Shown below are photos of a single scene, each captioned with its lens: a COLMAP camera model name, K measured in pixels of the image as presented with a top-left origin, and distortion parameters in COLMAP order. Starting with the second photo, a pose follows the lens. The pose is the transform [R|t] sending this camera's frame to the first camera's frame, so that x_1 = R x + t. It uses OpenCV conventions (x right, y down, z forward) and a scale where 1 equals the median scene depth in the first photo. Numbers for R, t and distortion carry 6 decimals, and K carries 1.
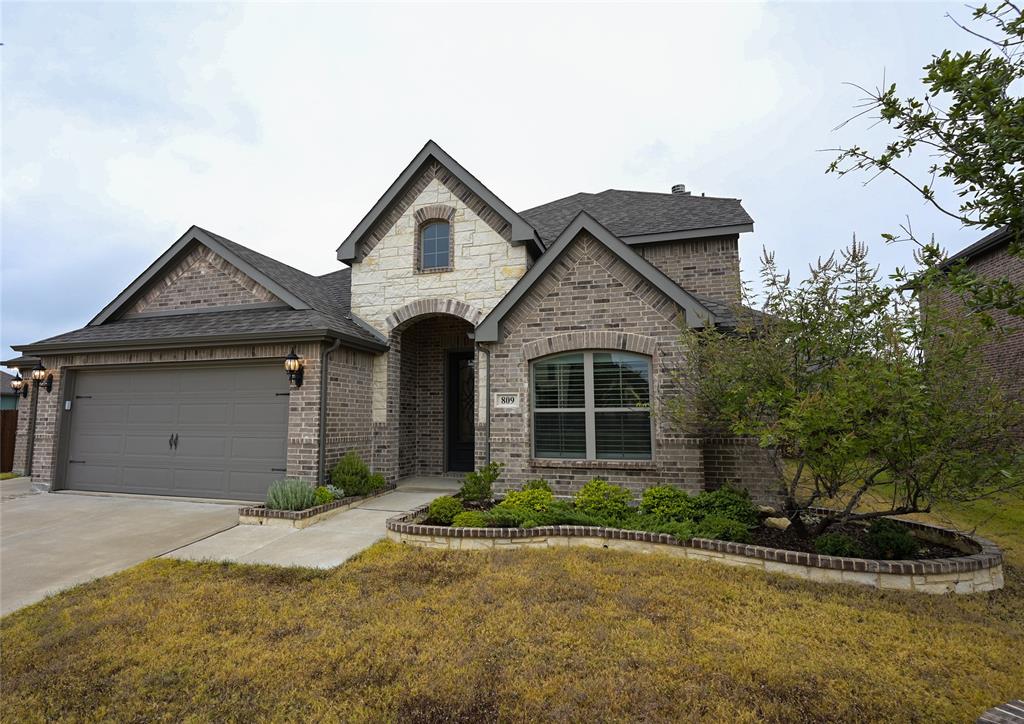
lens RADIAL K [[510.9, 0, 470.2], [0, 510.9, 358.4], [0, 0, 1]] dist [-0.002110, 0.000768]
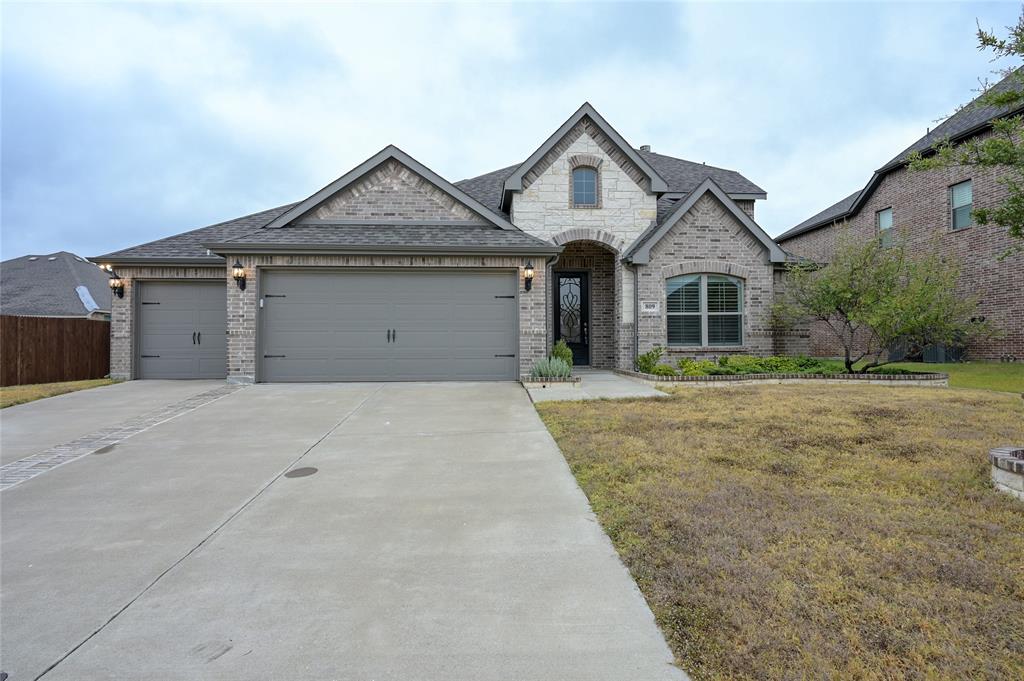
lens RADIAL K [[539.4, 0, 486.0], [0, 539.4, 335.2], [0, 0, 1]] dist [-0.000575, -0.000145]
pose [[0.934671, 0.008435, 0.355414, -0.831455], [-0.038345, 0.996278, 0.077195, 0.059998], [-0.353440, -0.085780, 0.931516, -0.223284]]
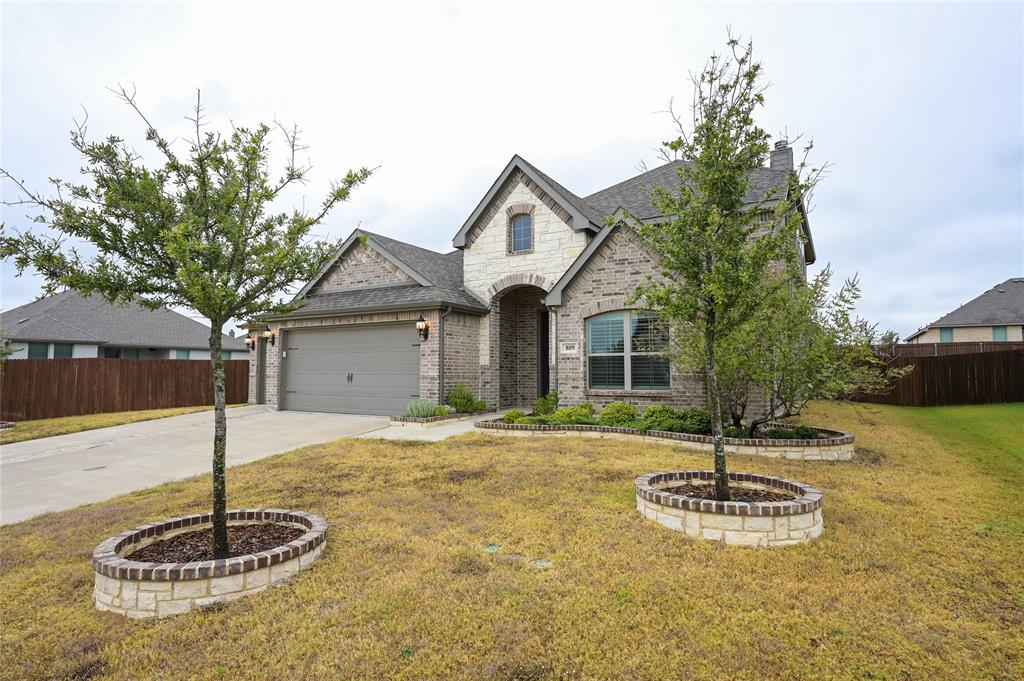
lens RADIAL K [[539.4, 0, 502.4], [0, 539.4, 334.8], [0, 0, 1]] dist [-0.000575, -0.000145]
pose [[0.972564, -0.014884, -0.232159, 0.221108], [0.025618, 0.998734, 0.043289, -0.019070], [0.231220, -0.048049, 0.971714, -0.425234]]
